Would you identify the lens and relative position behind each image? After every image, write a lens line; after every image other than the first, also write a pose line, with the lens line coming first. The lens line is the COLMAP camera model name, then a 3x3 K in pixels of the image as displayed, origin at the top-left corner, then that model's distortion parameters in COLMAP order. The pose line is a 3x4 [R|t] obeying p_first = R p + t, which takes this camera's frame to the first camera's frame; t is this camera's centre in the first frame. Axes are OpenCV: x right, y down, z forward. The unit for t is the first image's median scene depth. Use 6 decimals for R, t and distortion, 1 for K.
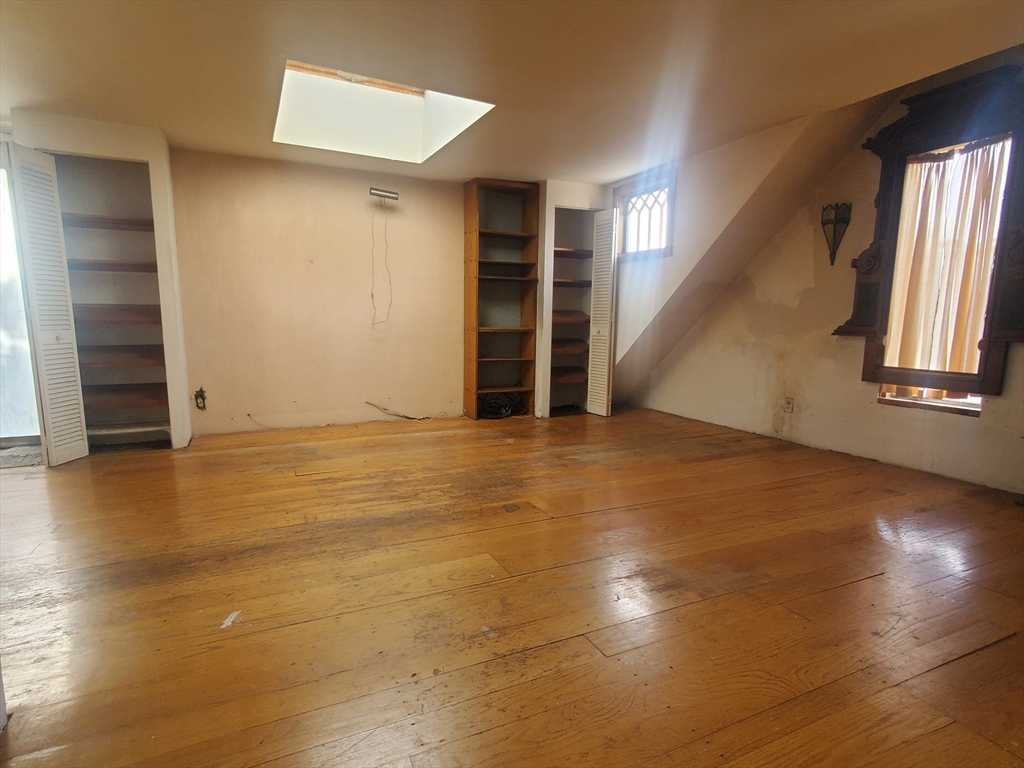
lens RADIAL K [[552.8, 0, 512.0], [0, 552.8, 384.0], [0, 0, 1]] dist [0.001942, 0.000611]
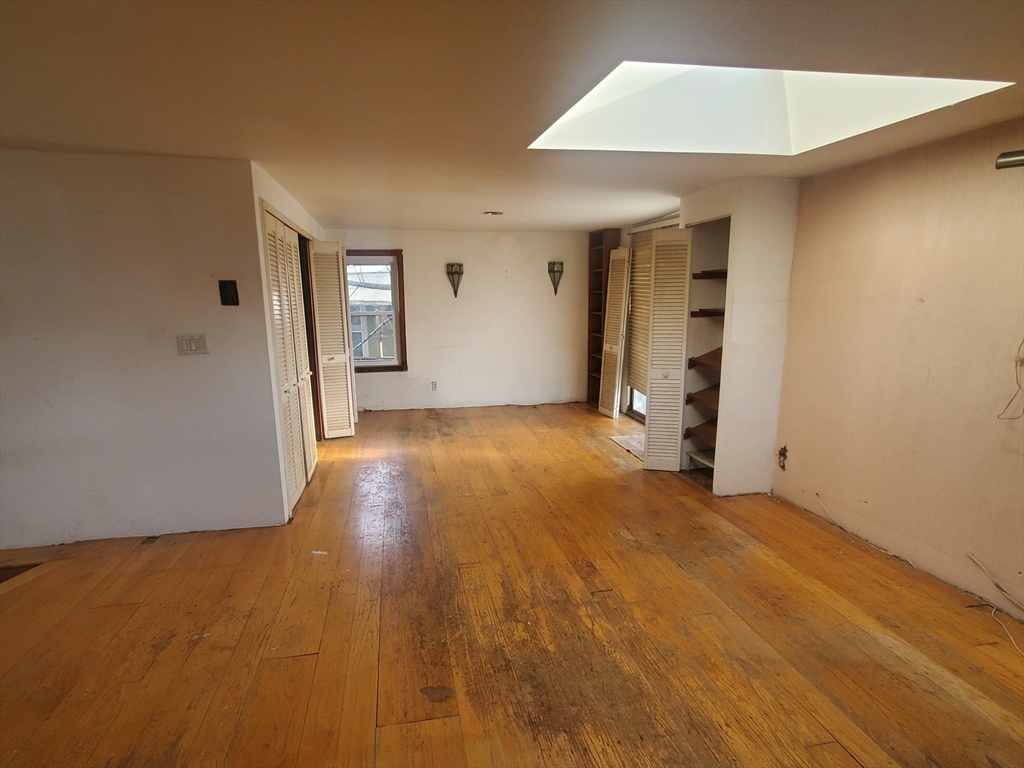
lens RADIAL K [[552.8, 0, 512.0], [0, 552.8, 384.0], [0, 0, 1]] dist [0.001942, 0.000611]
pose [[-0.250894, 0.151346, -0.956110, 0.535237], [-0.111081, 0.976676, 0.183751, -0.282502], [0.961620, 0.152308, -0.228230, 1.046066]]
